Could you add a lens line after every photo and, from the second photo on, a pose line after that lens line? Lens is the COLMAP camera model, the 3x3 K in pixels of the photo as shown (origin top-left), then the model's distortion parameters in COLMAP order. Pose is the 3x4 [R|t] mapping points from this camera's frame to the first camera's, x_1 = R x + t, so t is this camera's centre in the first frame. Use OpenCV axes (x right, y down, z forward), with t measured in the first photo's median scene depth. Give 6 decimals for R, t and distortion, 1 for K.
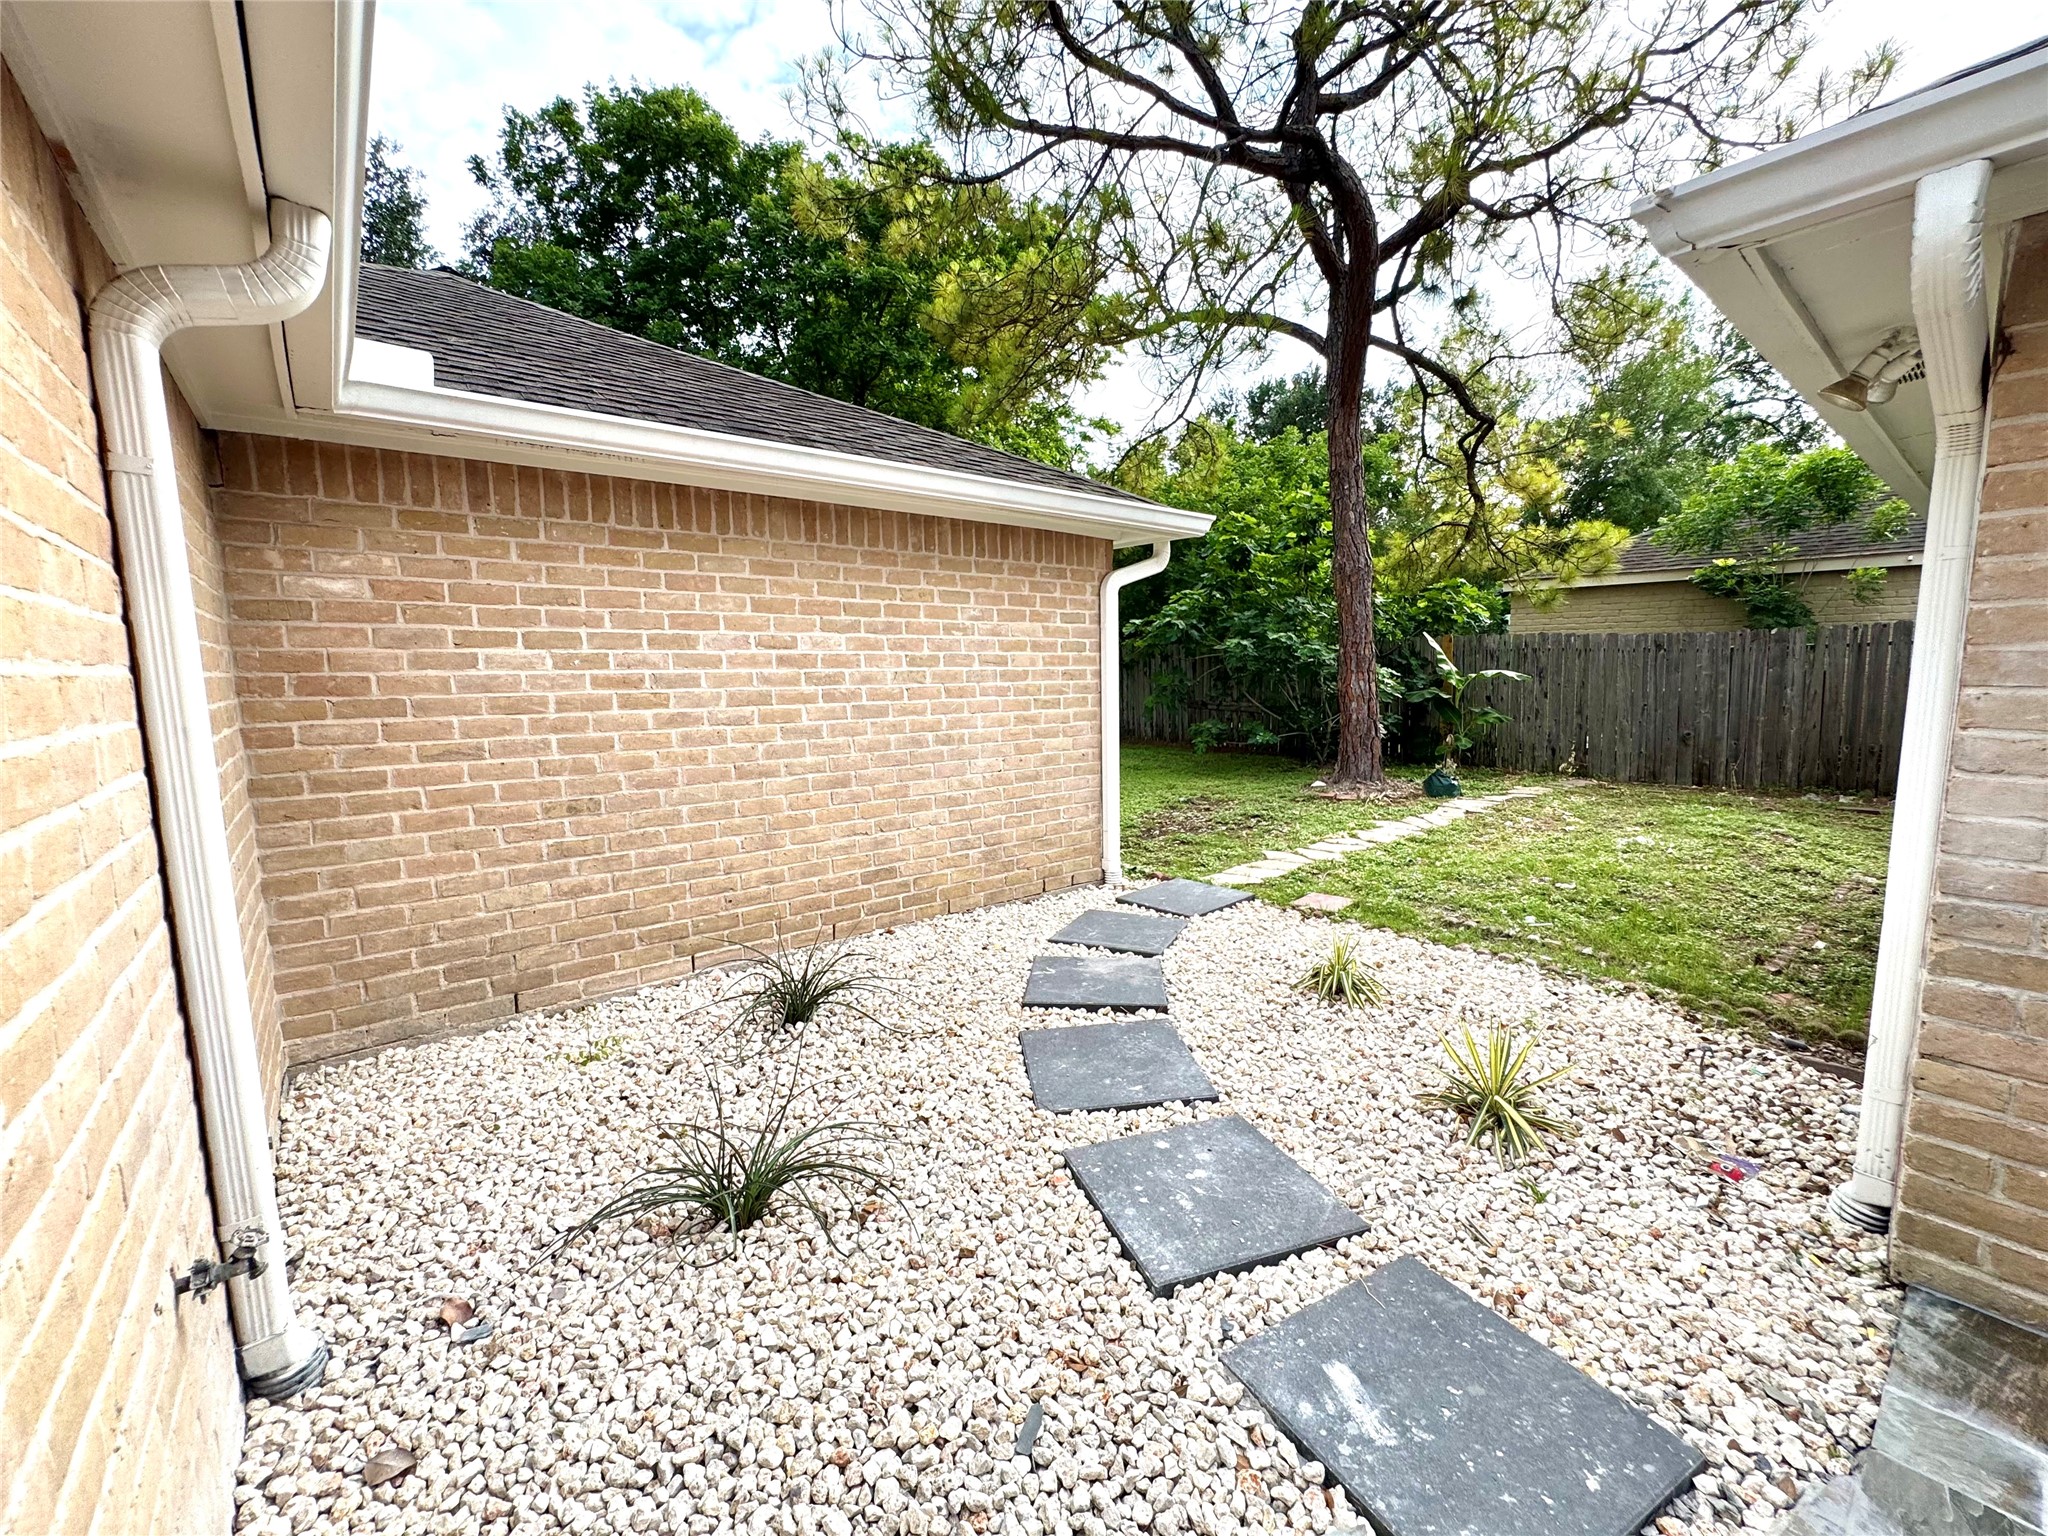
lens RADIAL K [[830.7, 0, 1016.0], [0, 830.7, 766.8], [0, 0, 1]] dist [-0.002756, -0.000330]
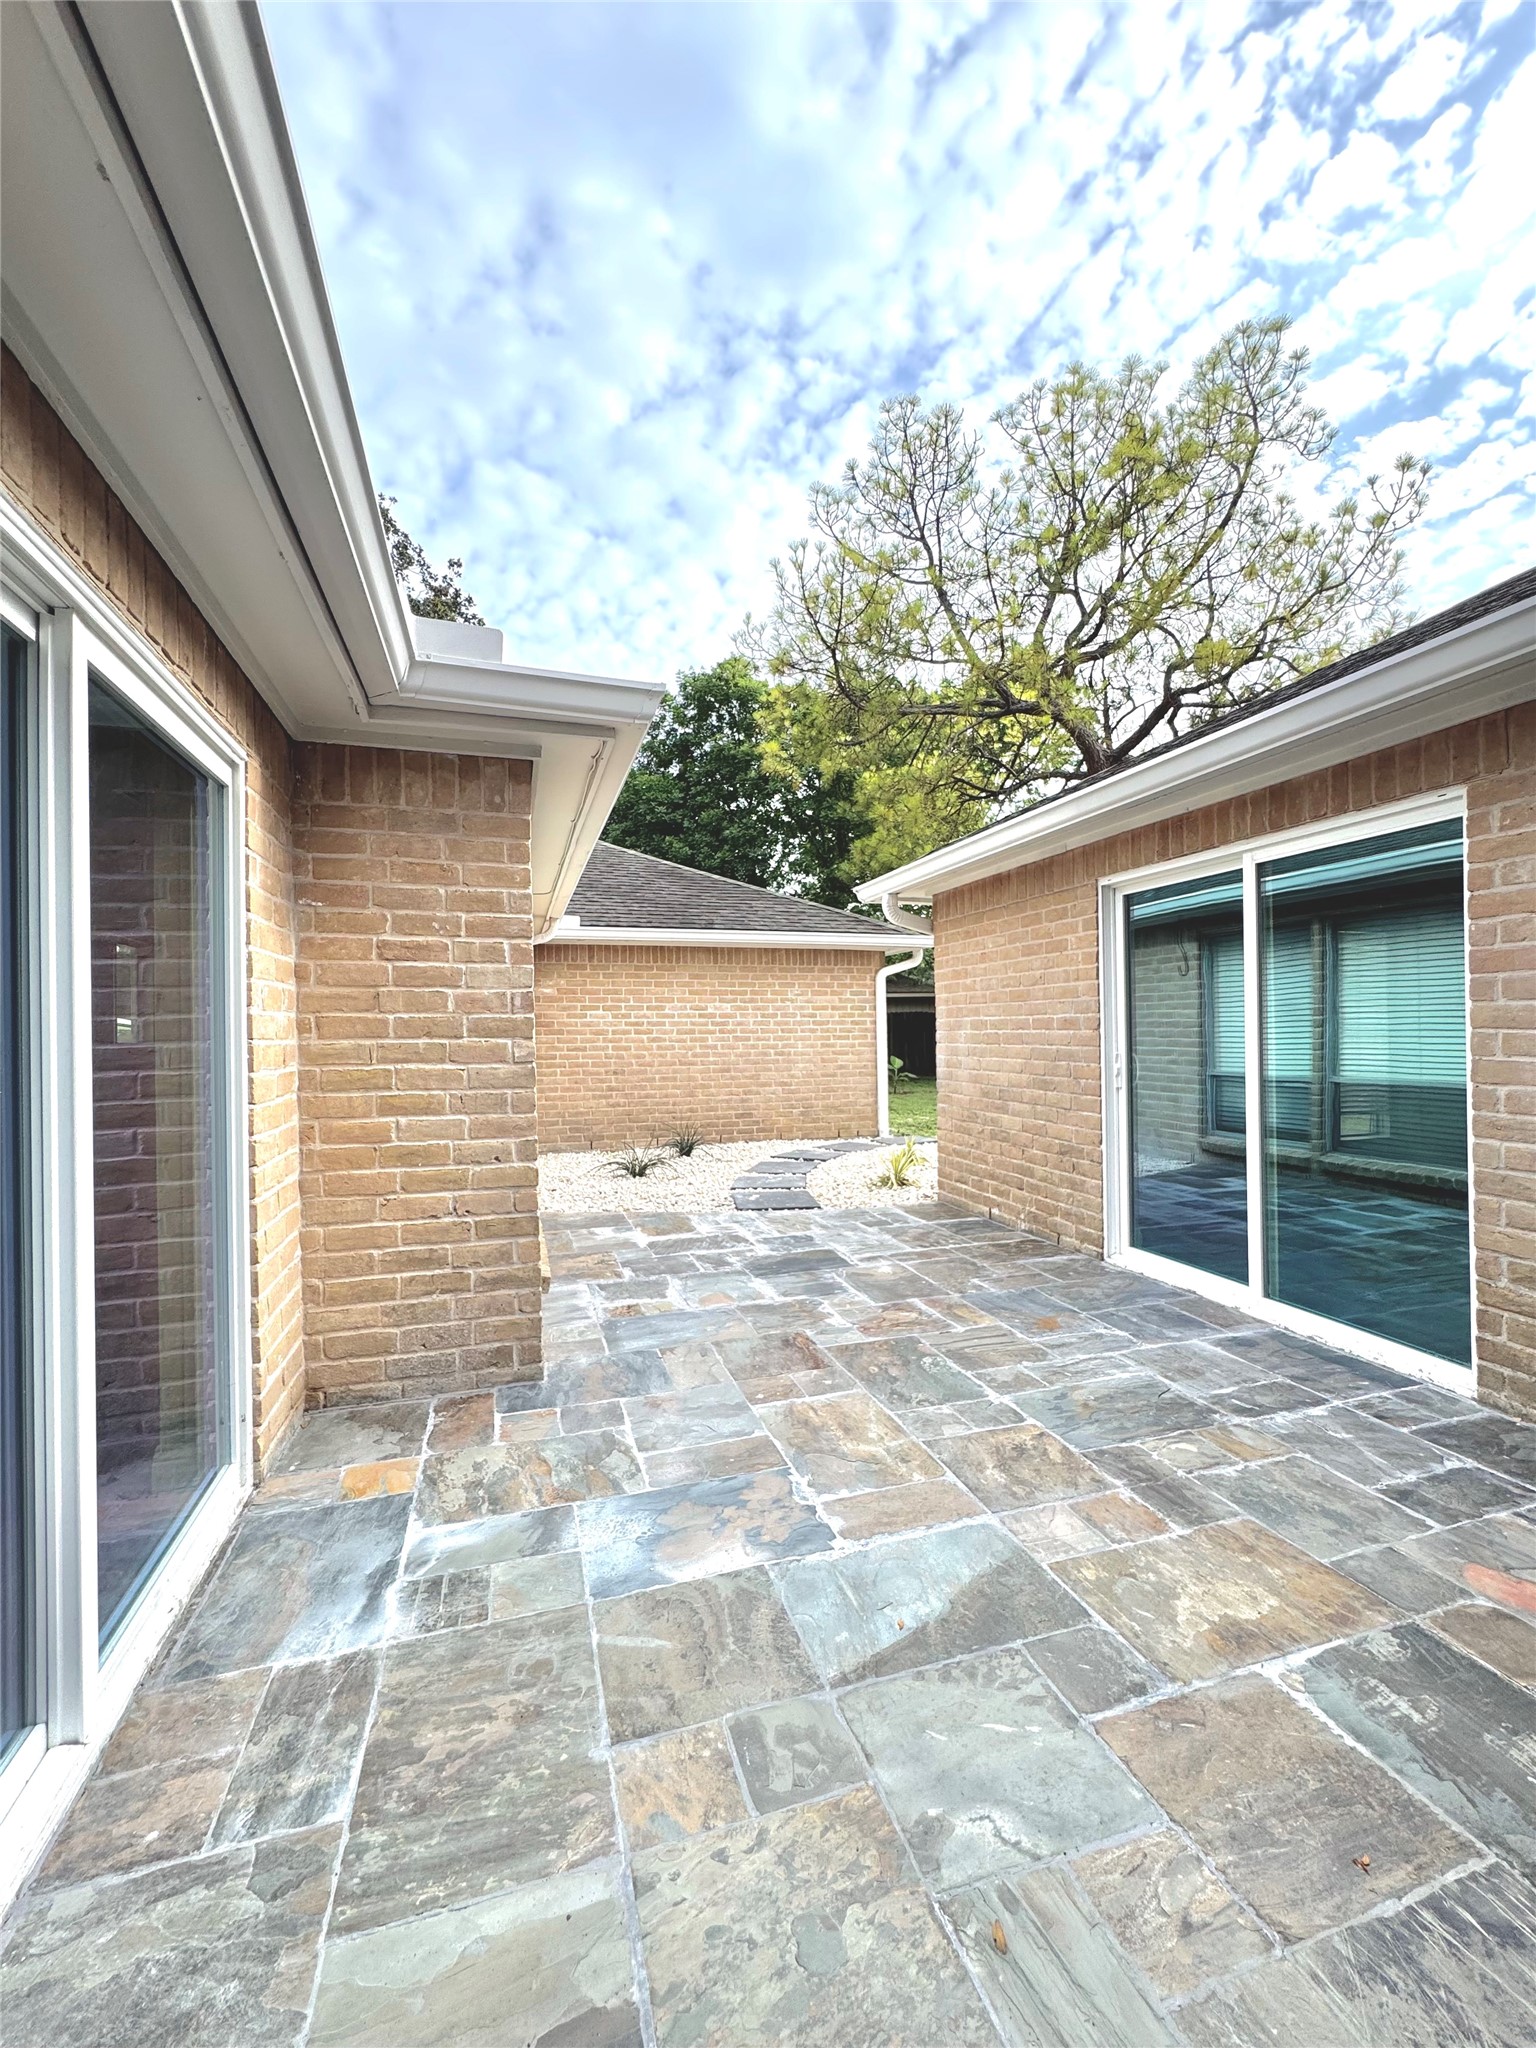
lens RADIAL K [[830.7, 0, 764.2], [0, 830.7, 1025.8], [0, 0, 1]] dist [-0.002756, -0.000330]
pose [[0.925918, -0.003296, -0.377711, 0.720497], [-0.043299, 0.992444, -0.114804, 0.151377], [0.375235, 0.122654, 0.918779, -1.006064]]
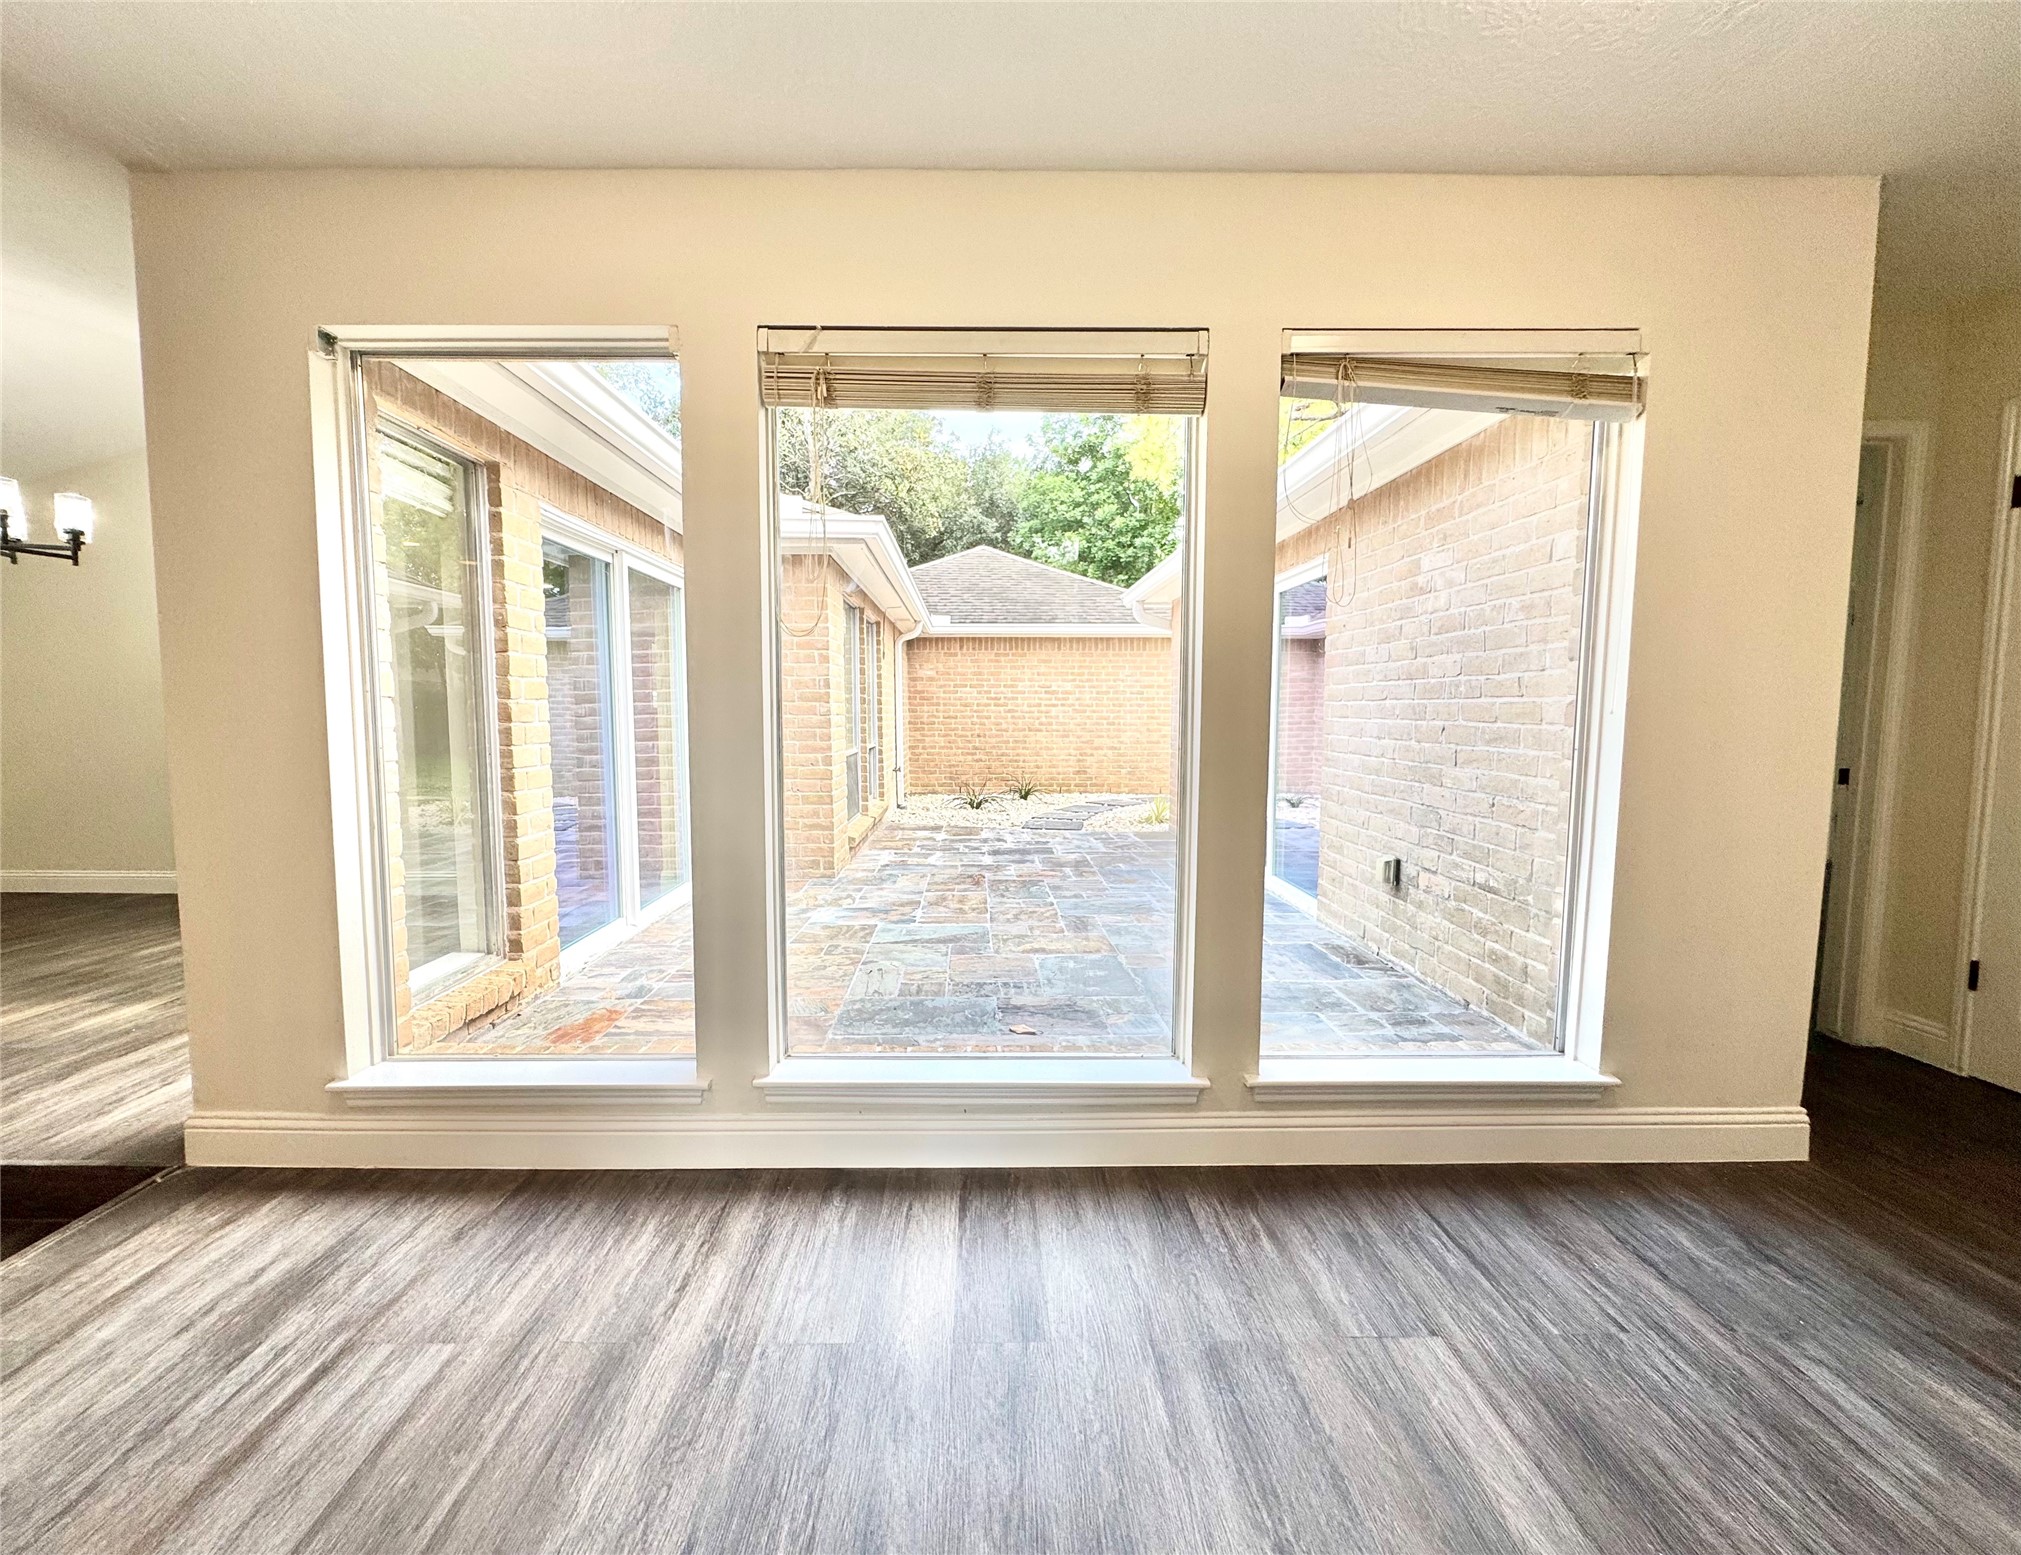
lens RADIAL K [[854.2, 0, 1009.1], [0, 854.2, 780.7], [0, 0, 1]] dist [-0.000991, 0.000002]
pose [[0.787131, 0.062501, -0.613611, 1.408176], [-0.084649, 0.996386, -0.007097, 0.204664], [0.610949, 0.057528, 0.789577, -1.365861]]
